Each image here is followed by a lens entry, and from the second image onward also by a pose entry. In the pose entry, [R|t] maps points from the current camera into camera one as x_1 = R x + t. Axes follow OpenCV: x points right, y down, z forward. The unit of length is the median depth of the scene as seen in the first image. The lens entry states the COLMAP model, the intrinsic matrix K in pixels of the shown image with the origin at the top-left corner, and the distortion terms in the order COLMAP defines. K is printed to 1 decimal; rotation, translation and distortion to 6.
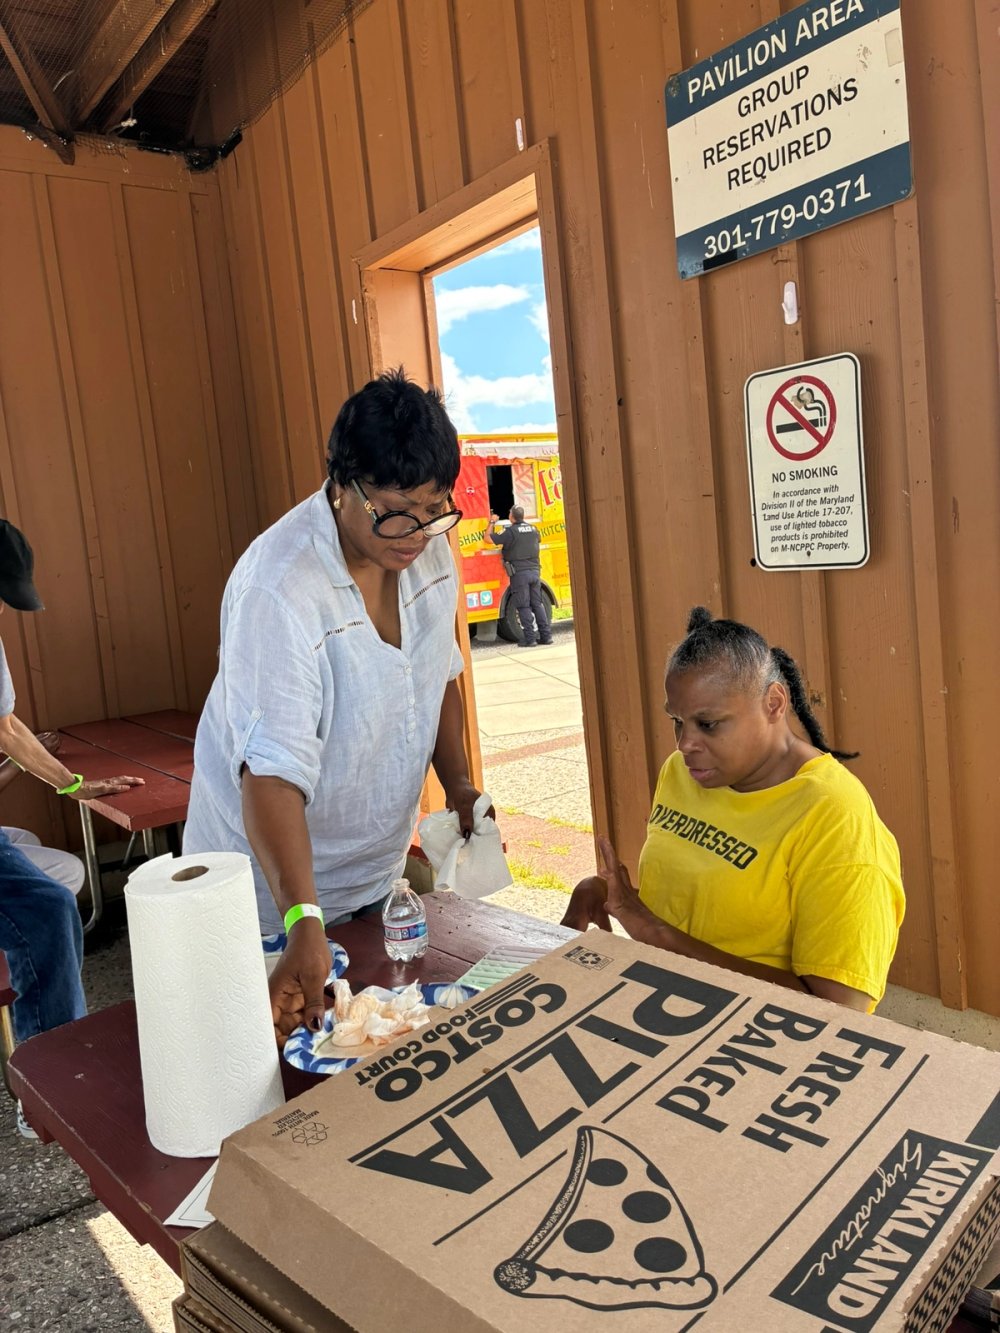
lens RADIAL K [[998.3, 0, 474.7], [0, 998.3, 664.7], [0, 0, 1]] dist [0.044043, -0.066103]
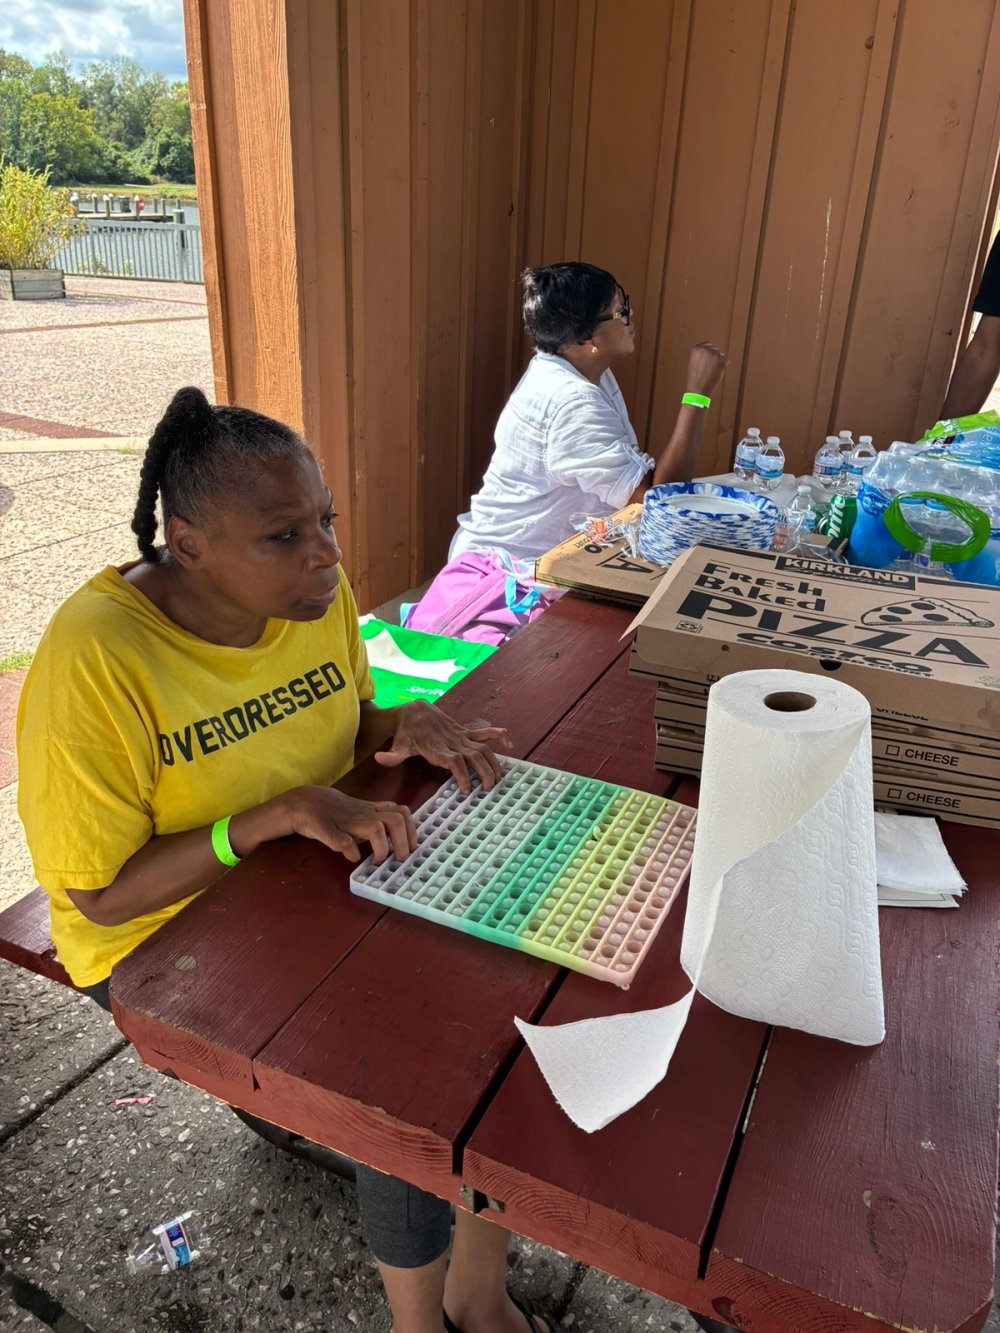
lens RADIAL K [[1031.6, 0, 505.1], [0, 1031.6, 658.4], [0, 0, 1]] dist [0.043507, -0.080216]
pose [[-0.426656, -0.297680, 0.854021, -0.425801], [0.104079, 0.921847, 0.373318, -0.081680], [-0.898405, 0.248164, -0.362329, 0.802039]]
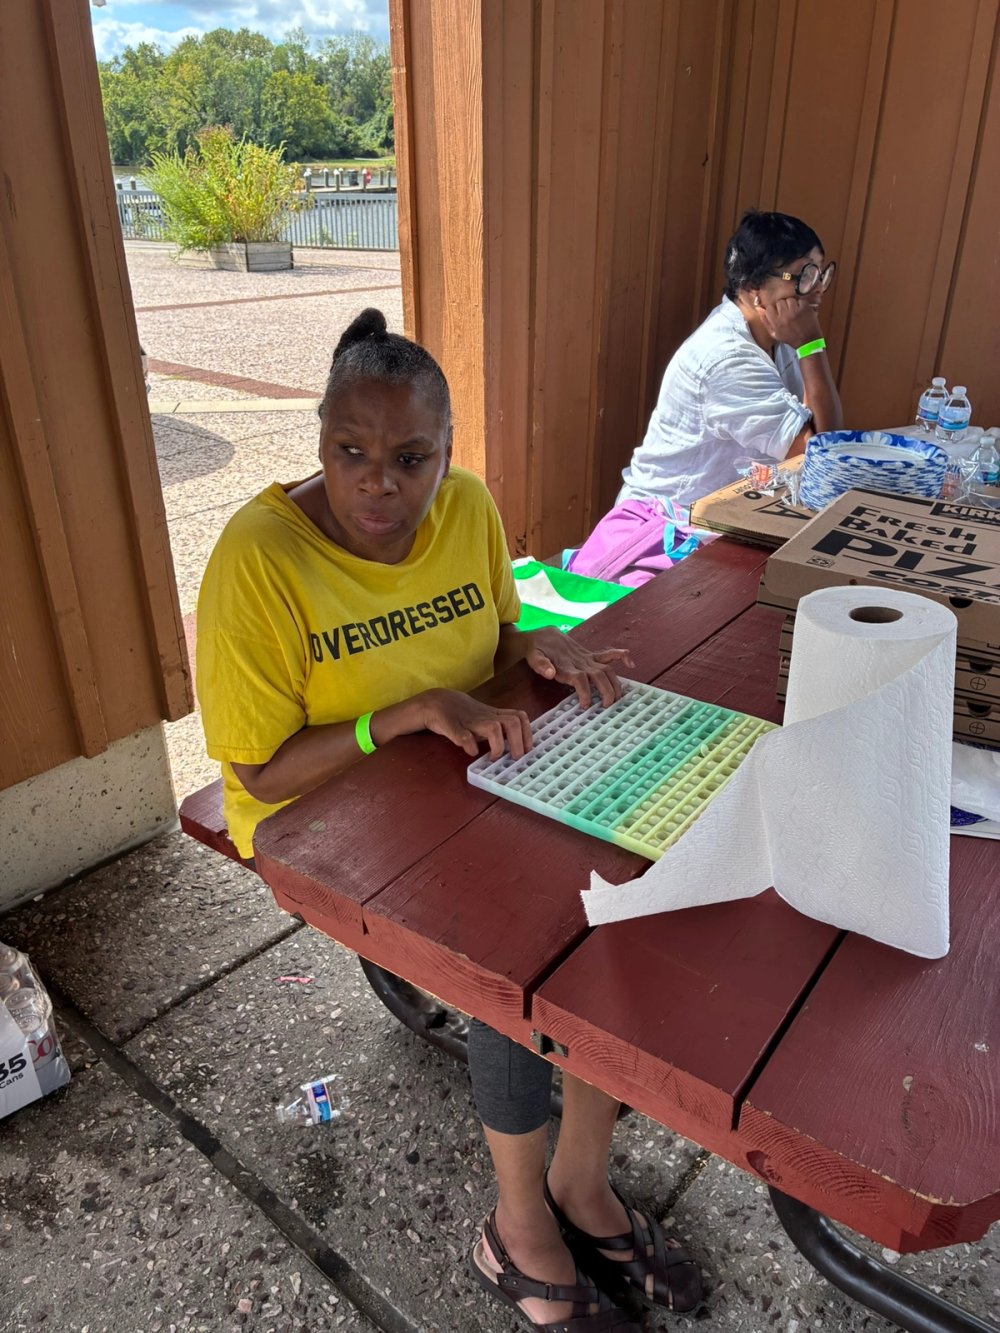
lens RADIAL K [[1034.0, 0, 493.7], [0, 1034.0, 667.3], [0, 0, 1]] dist [0.003893, 0.001567]
pose [[-0.233040, -0.347108, 0.908410, -0.481141], [0.132271, 0.914134, 0.383228, -0.064026], [-0.963430, 0.209464, -0.167117, 0.781668]]
